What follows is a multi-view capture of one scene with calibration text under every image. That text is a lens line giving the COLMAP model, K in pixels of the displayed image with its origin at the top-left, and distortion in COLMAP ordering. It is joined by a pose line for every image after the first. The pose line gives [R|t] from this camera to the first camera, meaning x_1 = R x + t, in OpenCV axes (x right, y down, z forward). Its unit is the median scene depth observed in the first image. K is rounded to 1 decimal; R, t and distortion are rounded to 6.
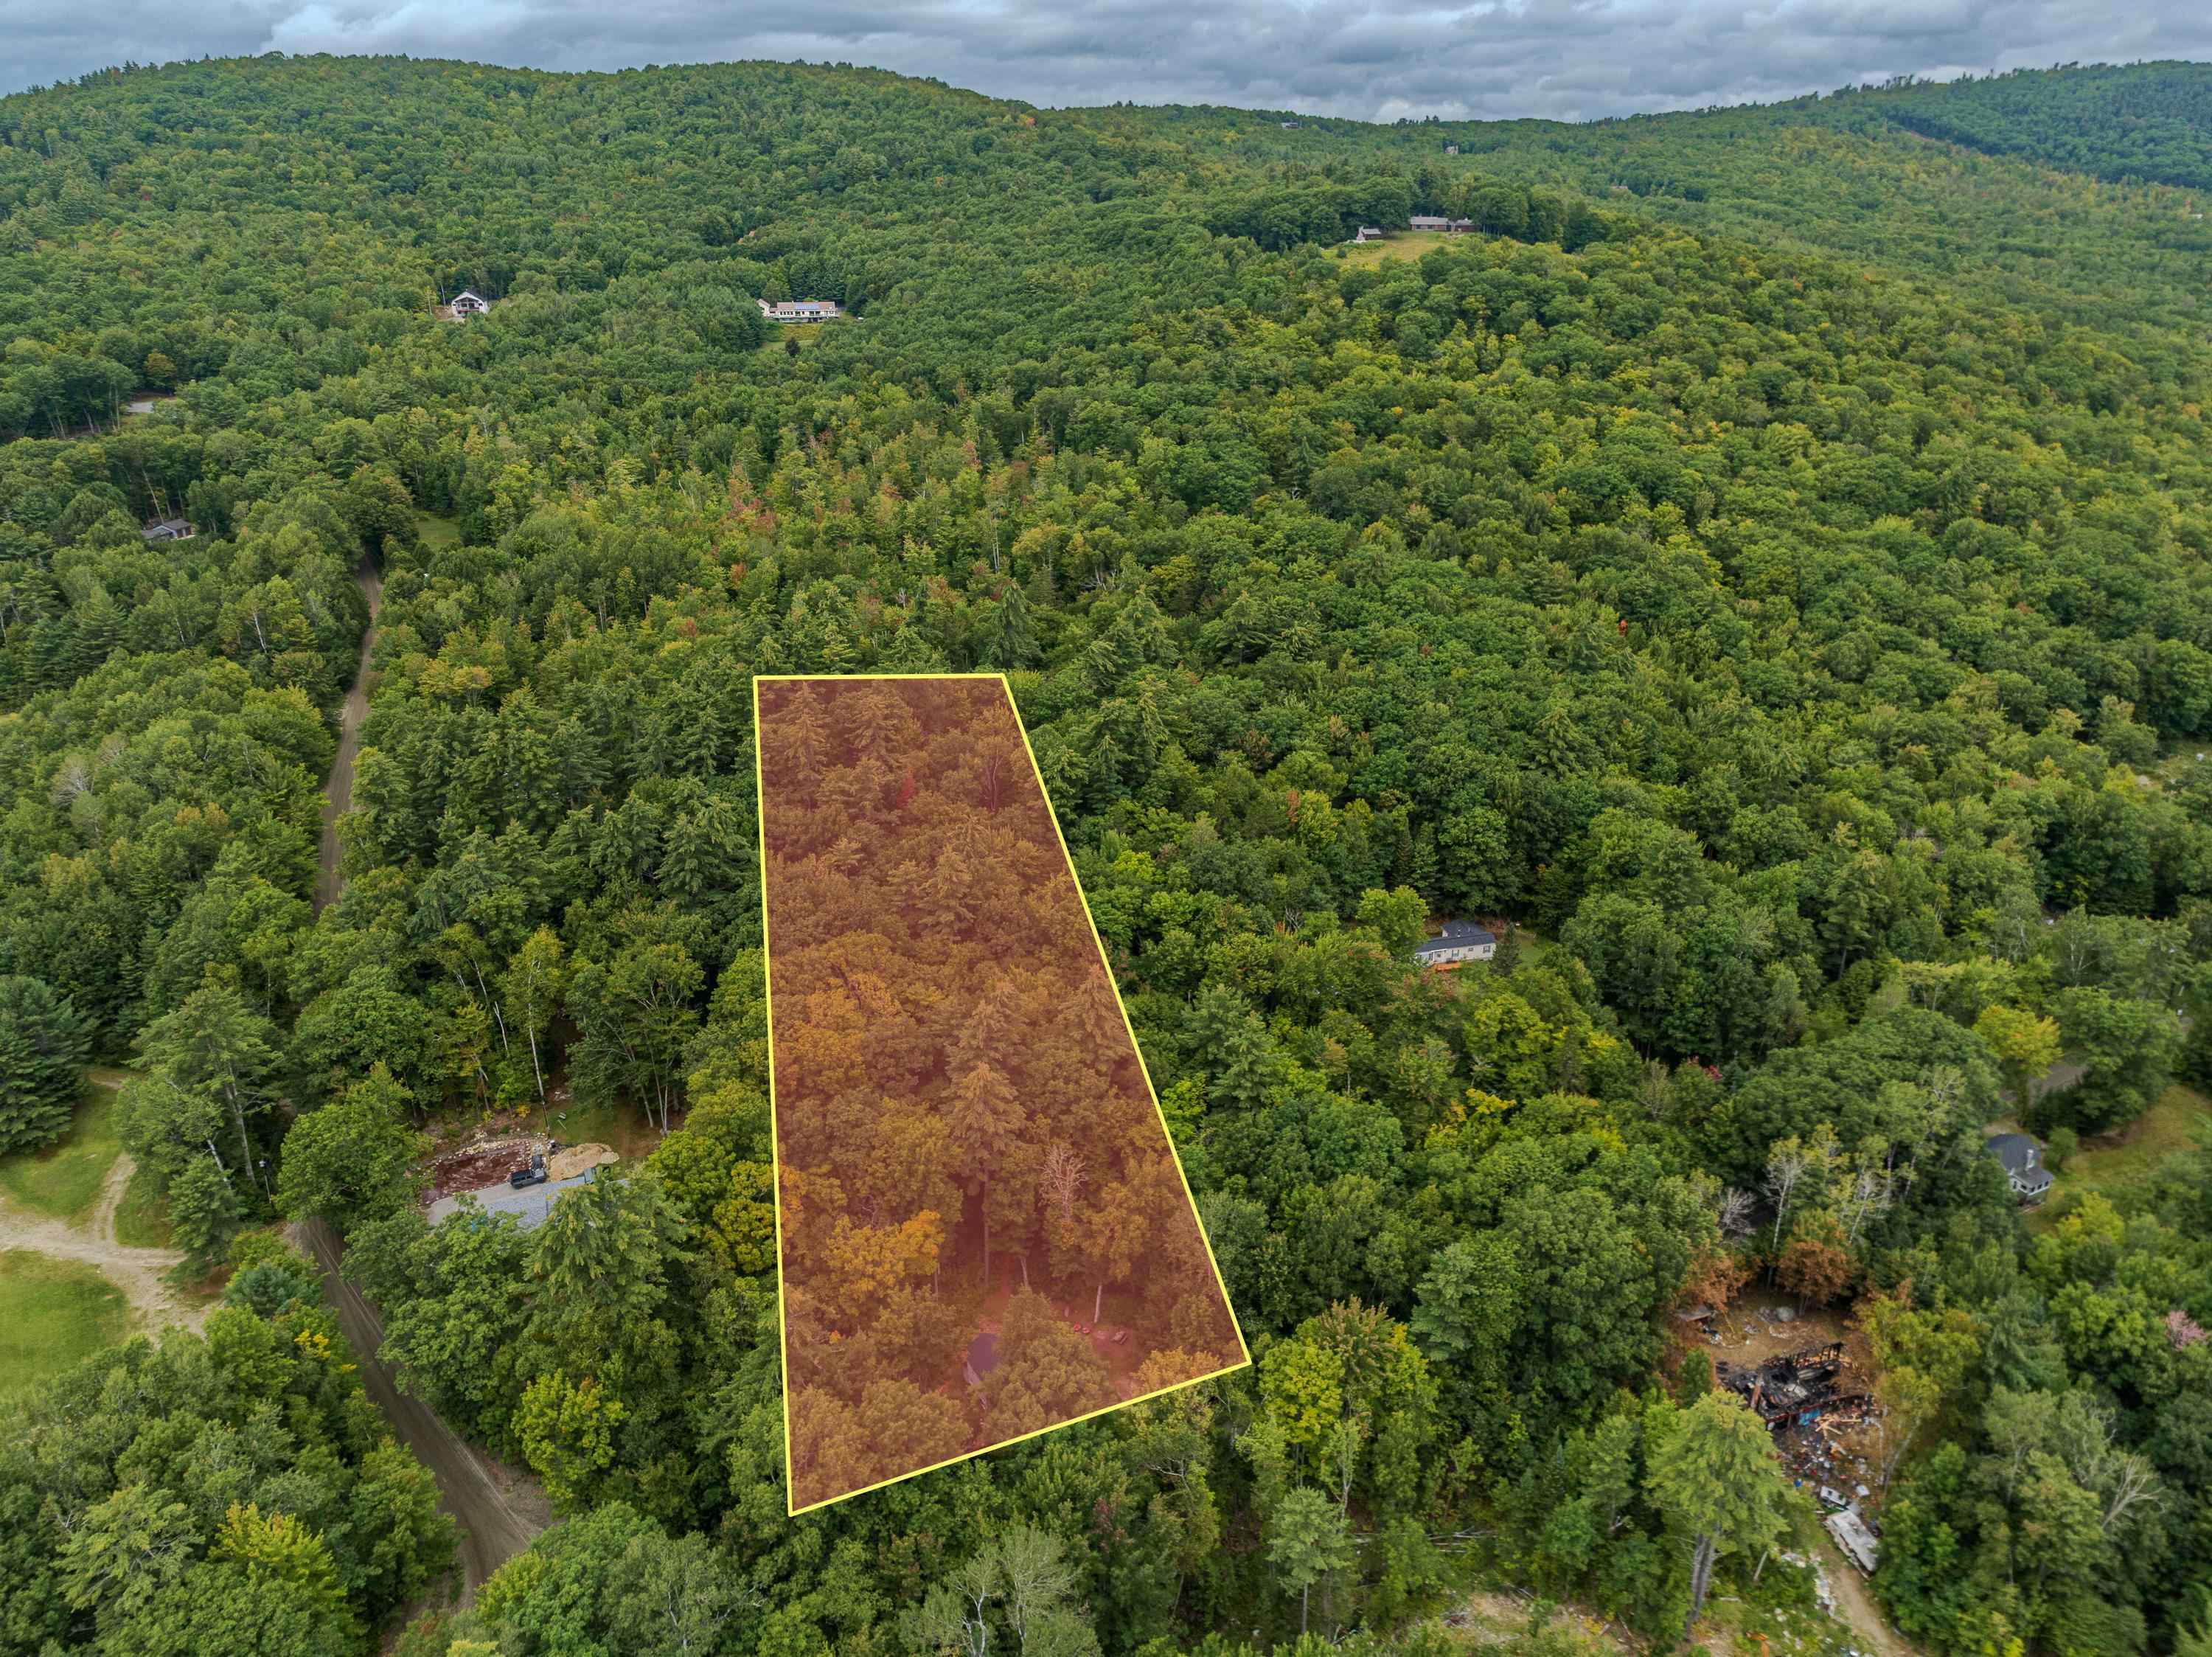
lens RADIAL K [[1561.1, 0, 1108.4], [0, 1561.1, 831.9], [0, 0, 1]] dist [-0.034447, 0.029257]
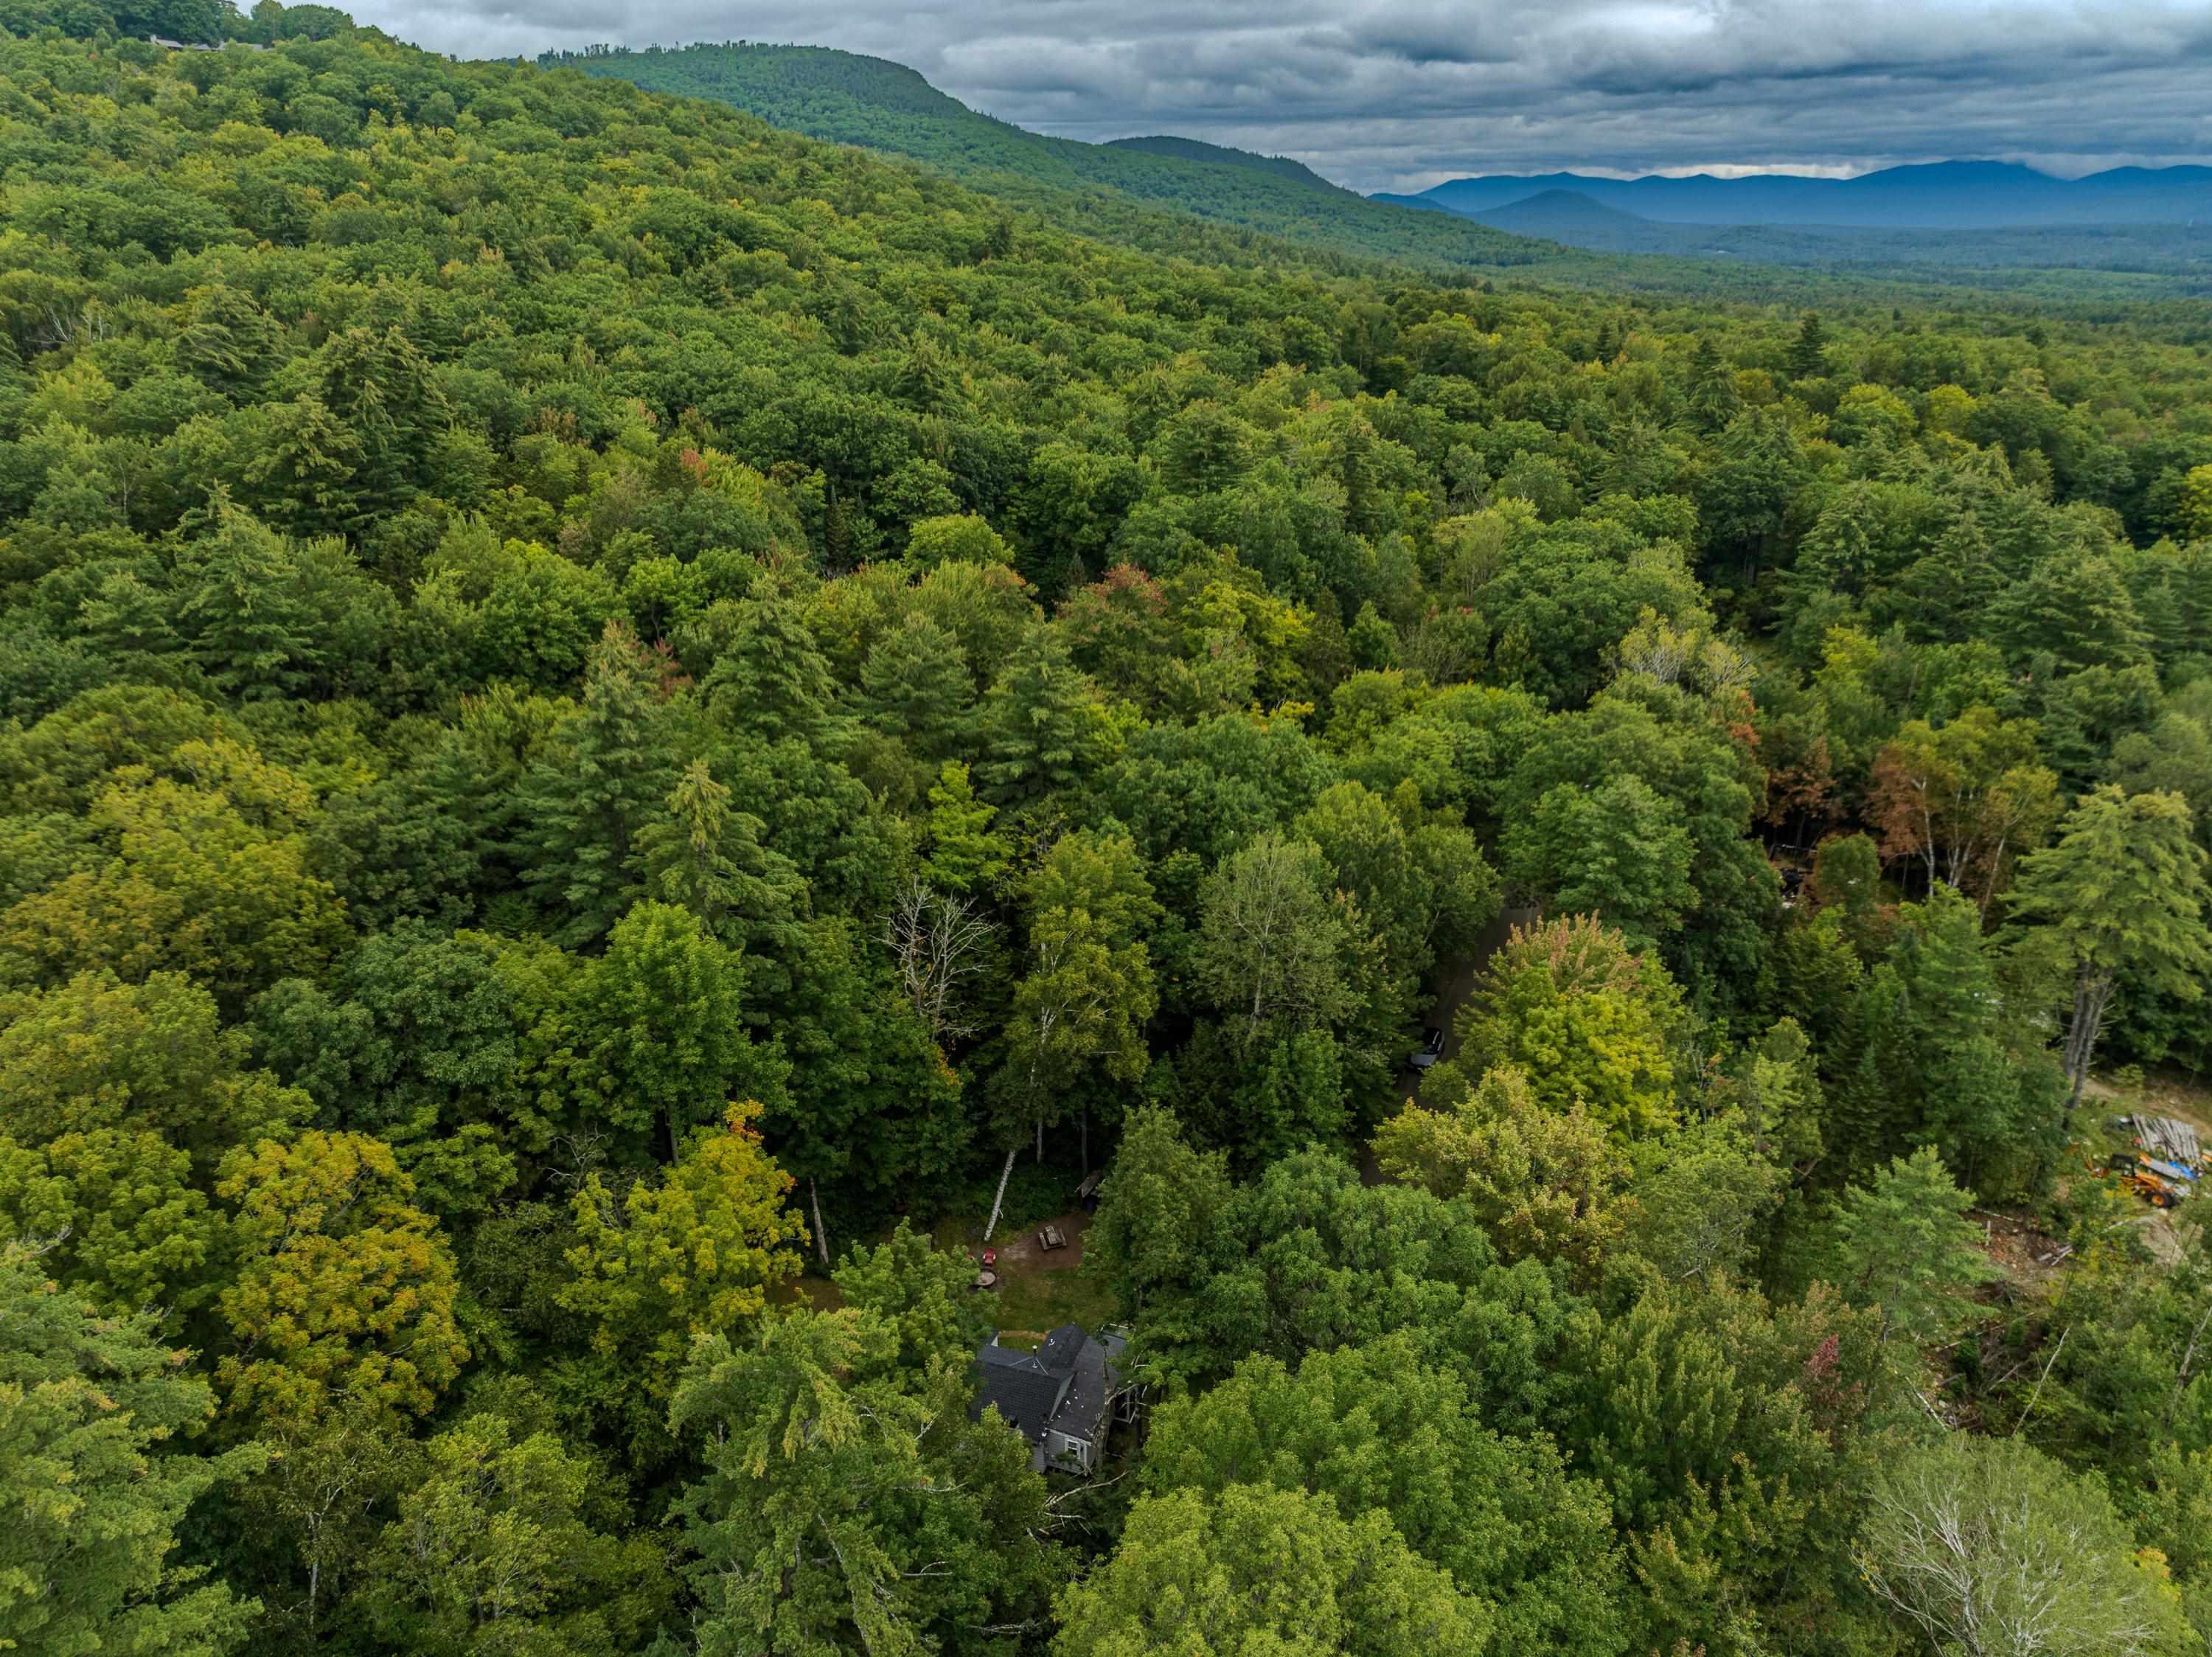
lens RADIAL K [[1544.2, 0, 1106.0], [0, 1544.2, 828.5], [0, 0, 1]] dist [-0.034103, 0.019438]
pose [[0.721112, -0.251771, 0.645452, -0.105974], [0.261423, 0.961646, 0.083042, 0.059728], [-0.641604, 0.108853, 0.759273, 0.223990]]
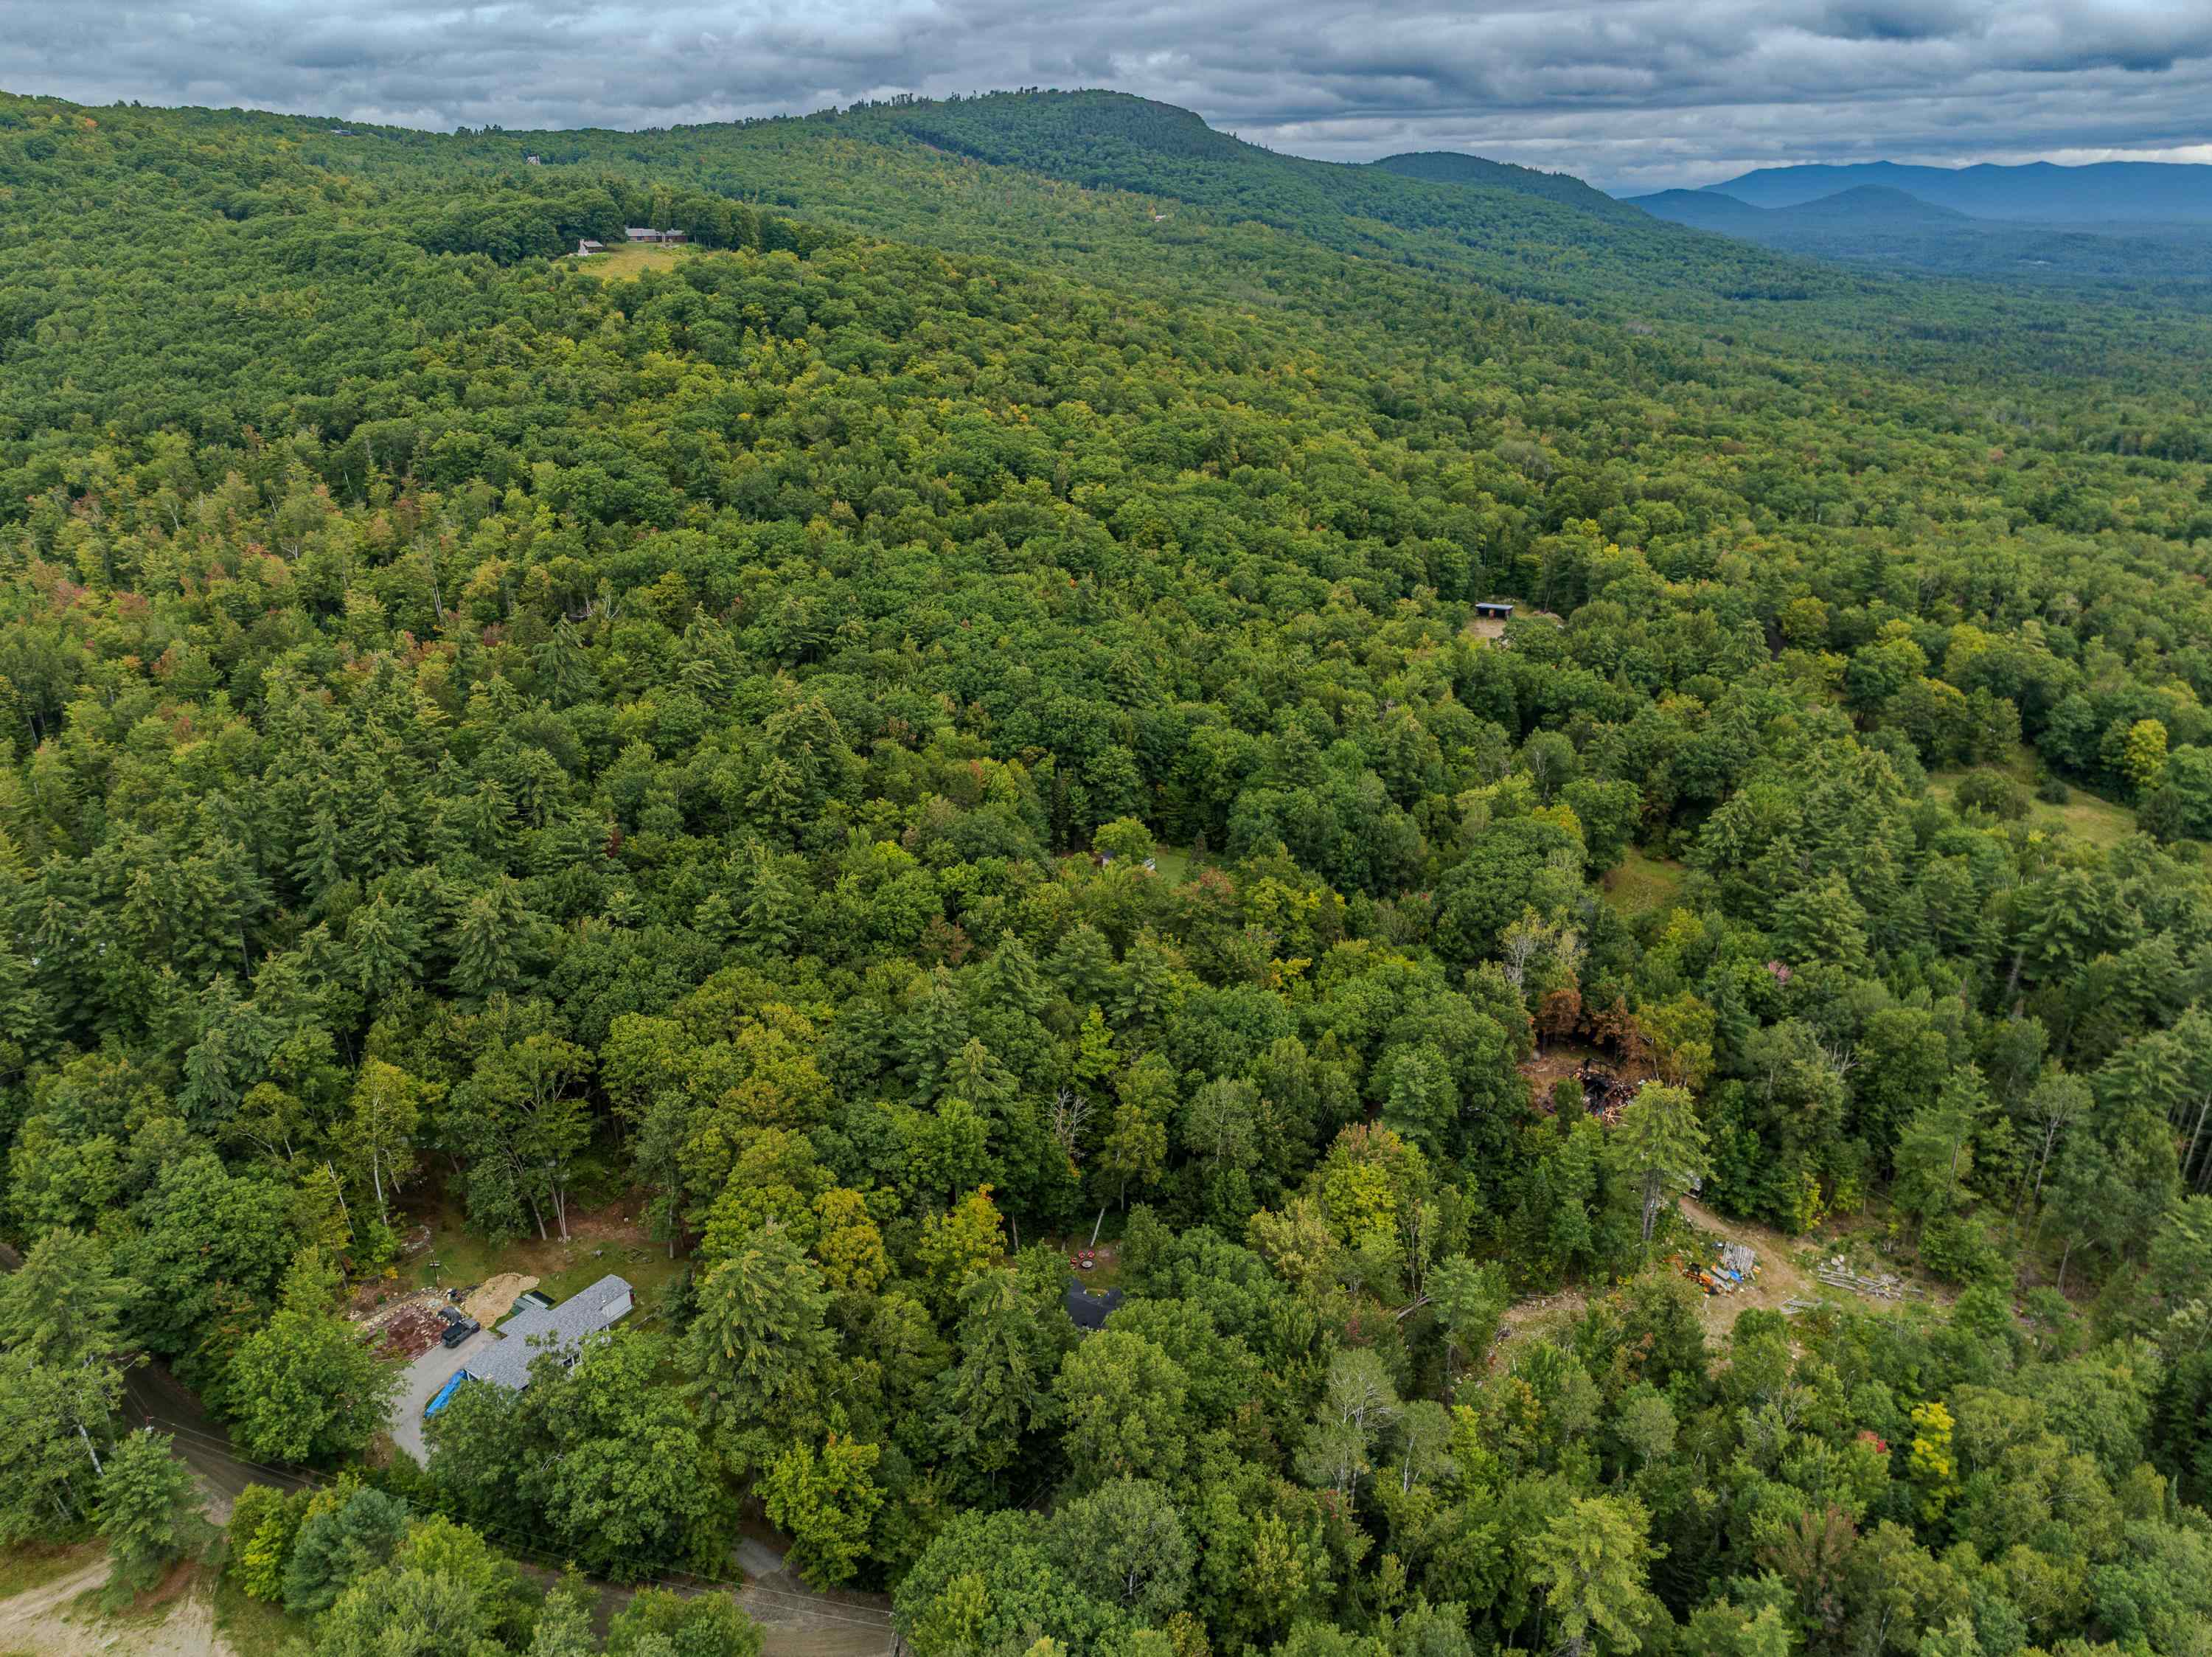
lens RADIAL K [[1564.2, 0, 1101.7], [0, 1564.2, 803.7], [0, 0, 1]] dist [0.004444, -0.056263]
pose [[0.829350, -0.202423, 0.520772, -0.198172], [0.213356, 0.976169, 0.039657, -0.011220], [-0.516390, 0.078220, 0.852774, 0.015322]]
